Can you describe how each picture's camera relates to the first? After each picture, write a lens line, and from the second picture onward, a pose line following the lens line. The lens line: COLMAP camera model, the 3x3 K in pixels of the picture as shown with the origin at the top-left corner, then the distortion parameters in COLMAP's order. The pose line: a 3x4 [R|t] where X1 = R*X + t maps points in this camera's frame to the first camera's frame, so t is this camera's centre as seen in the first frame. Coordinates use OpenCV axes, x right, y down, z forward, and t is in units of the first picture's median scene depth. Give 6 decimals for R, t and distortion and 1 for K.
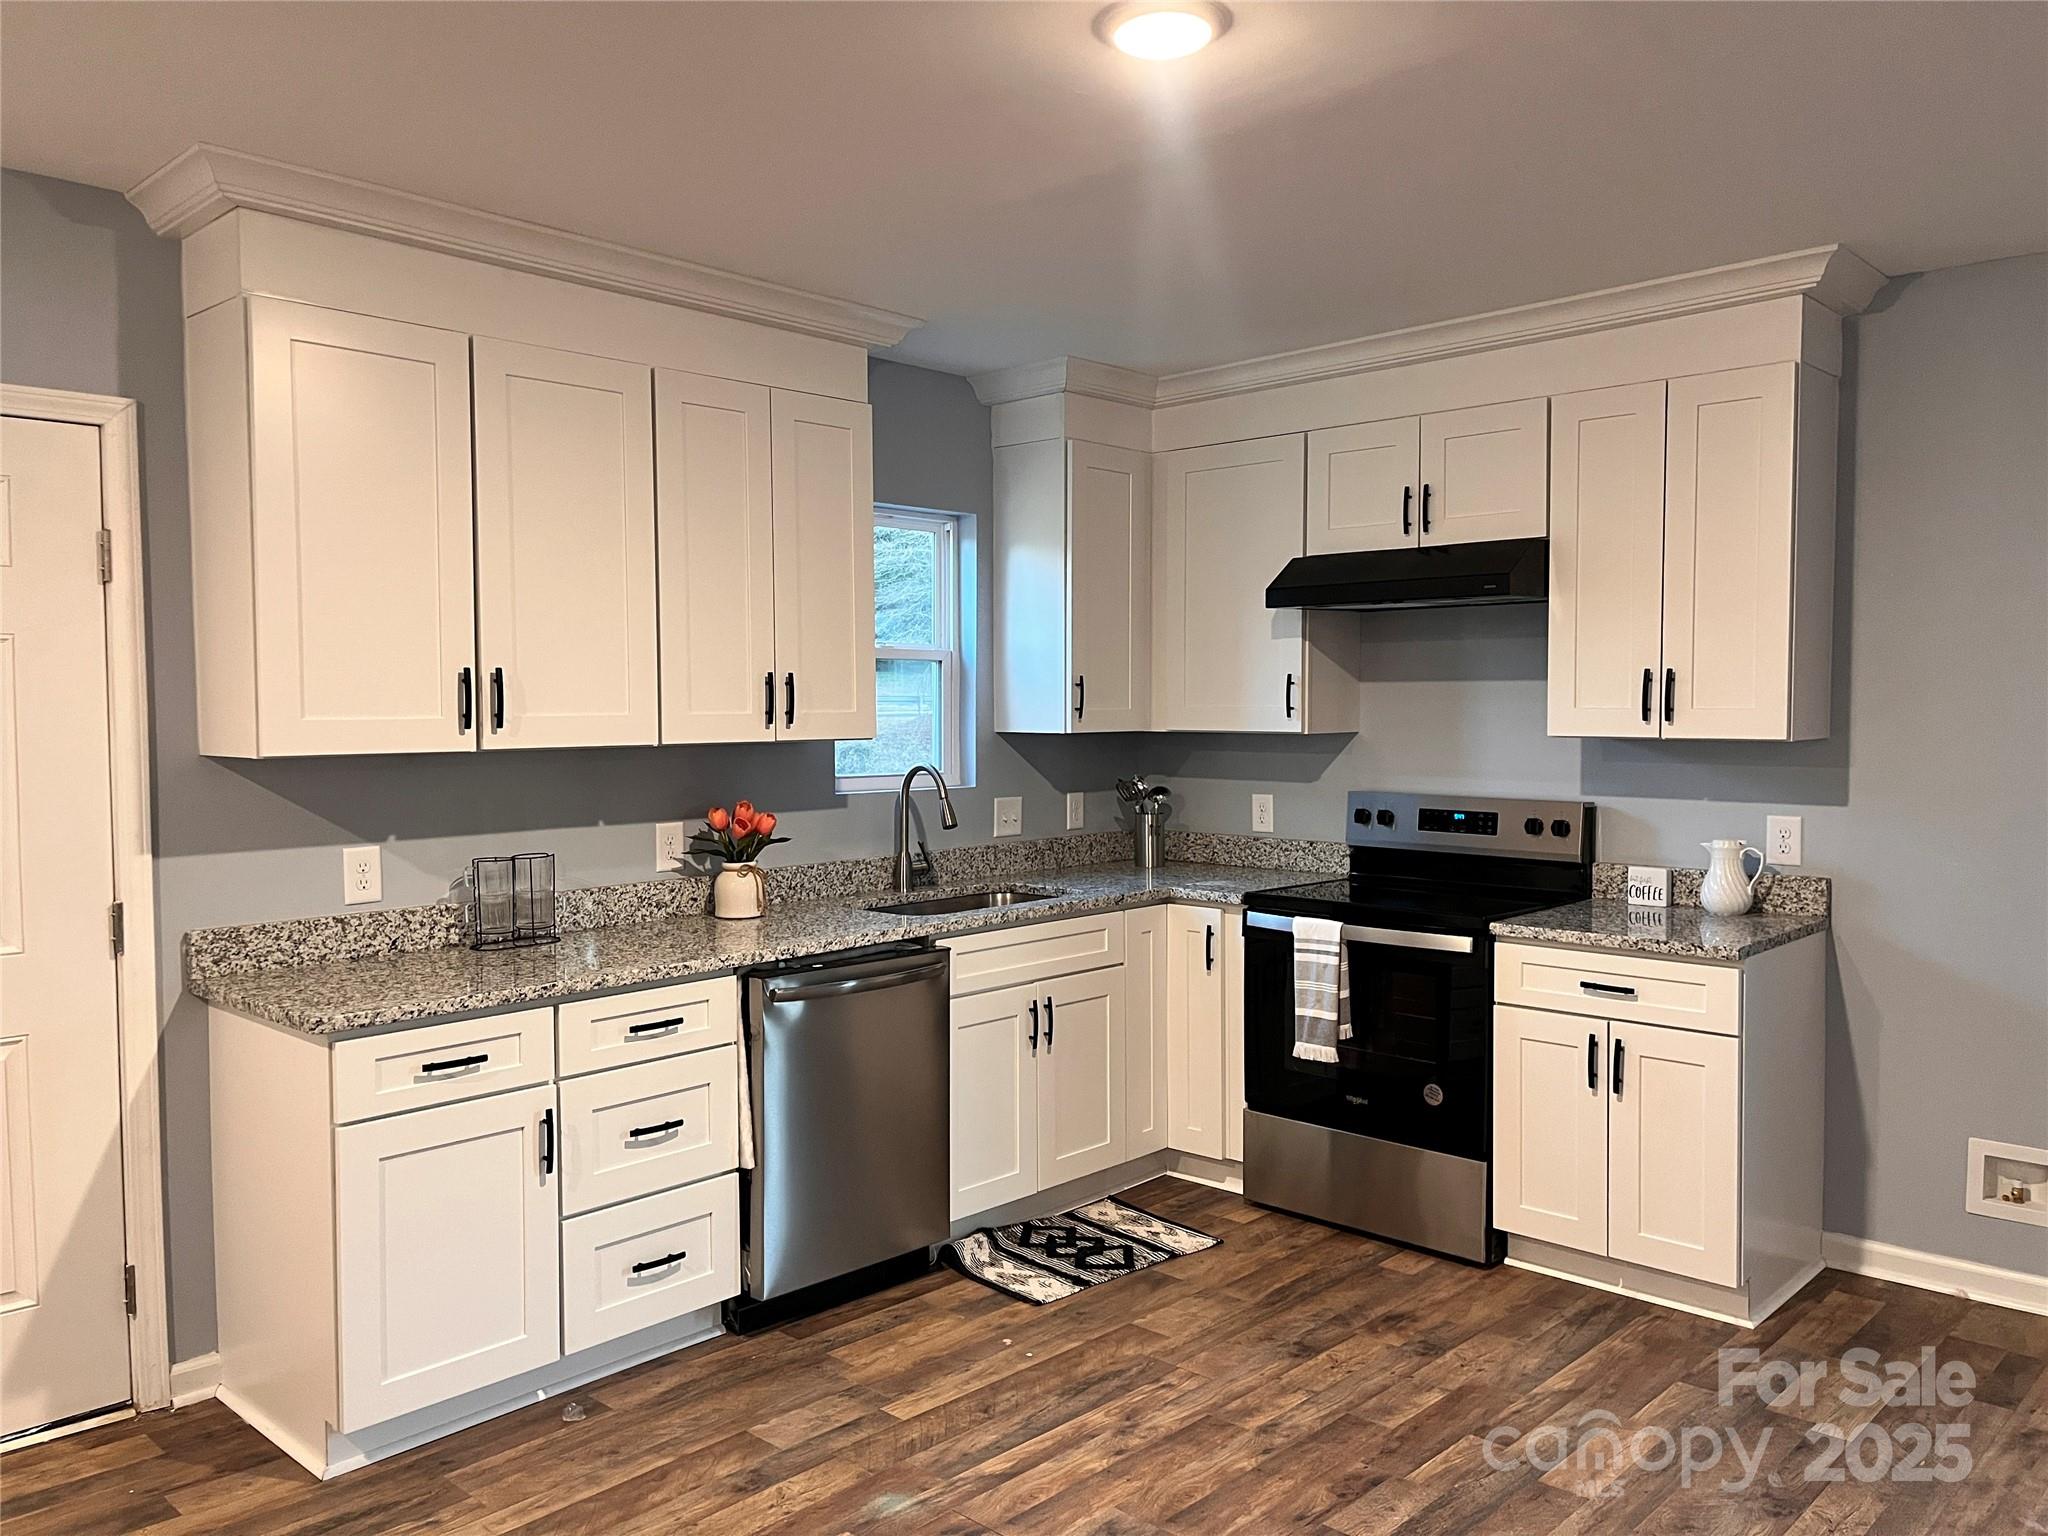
lens RADIAL K [[1562.7, 0, 1027.1], [0, 1562.7, 766.5], [0, 0, 1]] dist [0.038967, -0.029080]
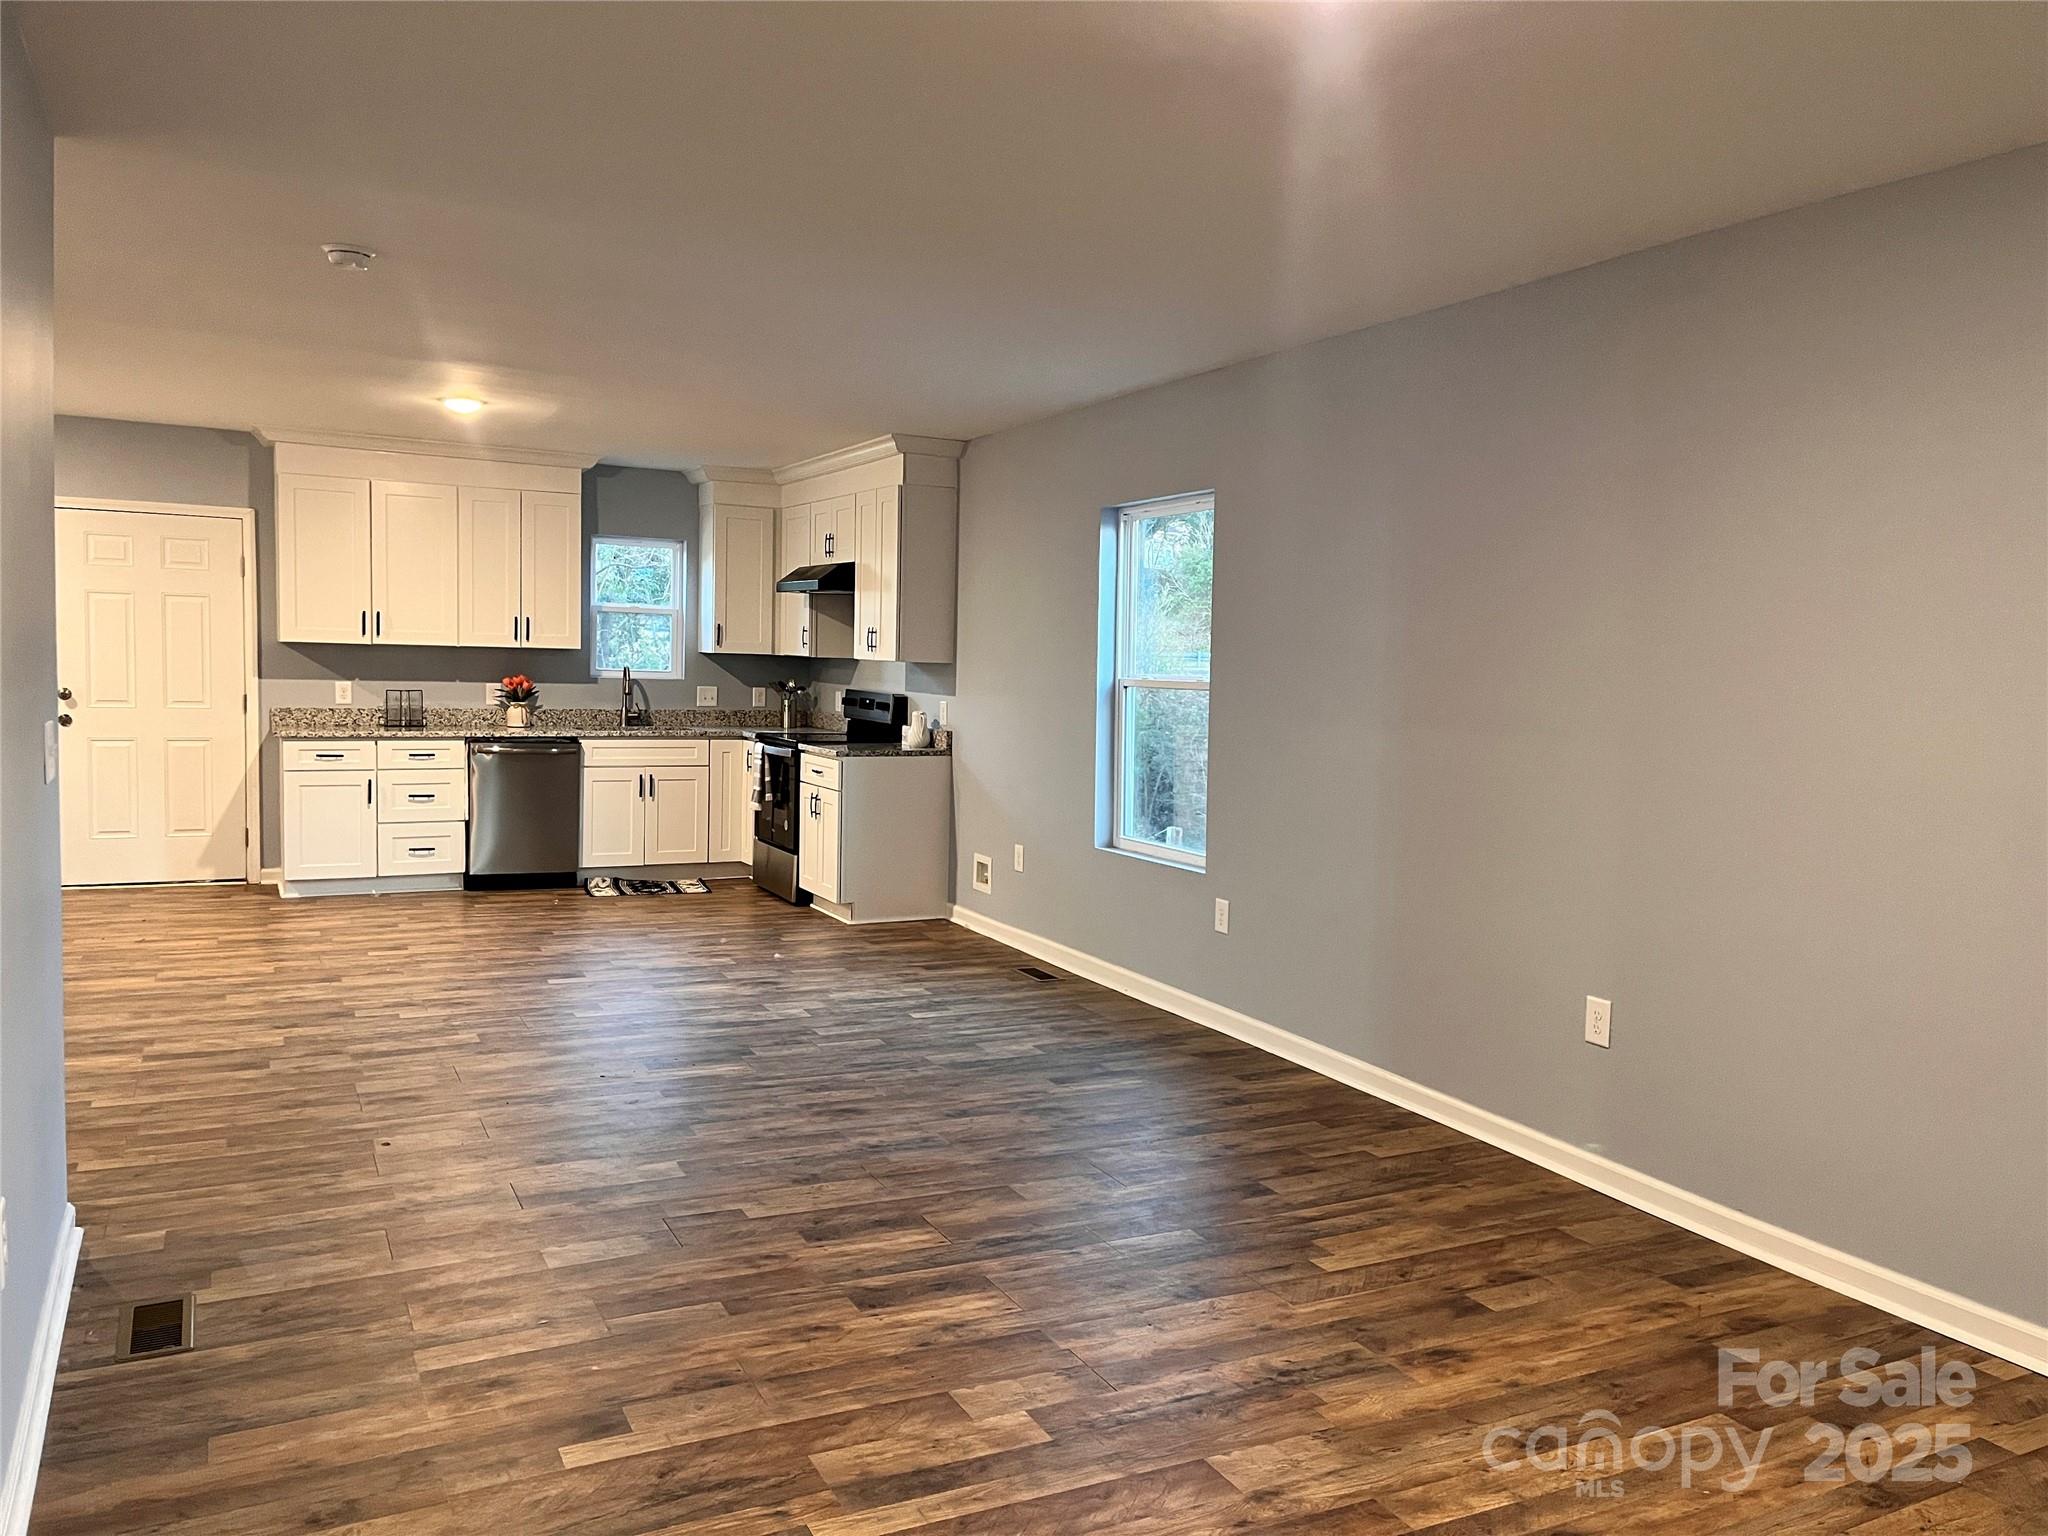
lens RADIAL K [[1562.7, 0, 1019.6], [0, 1562.7, 768.2], [0, 0, 1]] dist [0.038967, -0.029080]
pose [[0.943690, 0.057520, -0.325793, 1.277981], [-0.048466, 0.998181, 0.035845, 0.042083], [0.327263, -0.018037, 0.944761, -0.916783]]
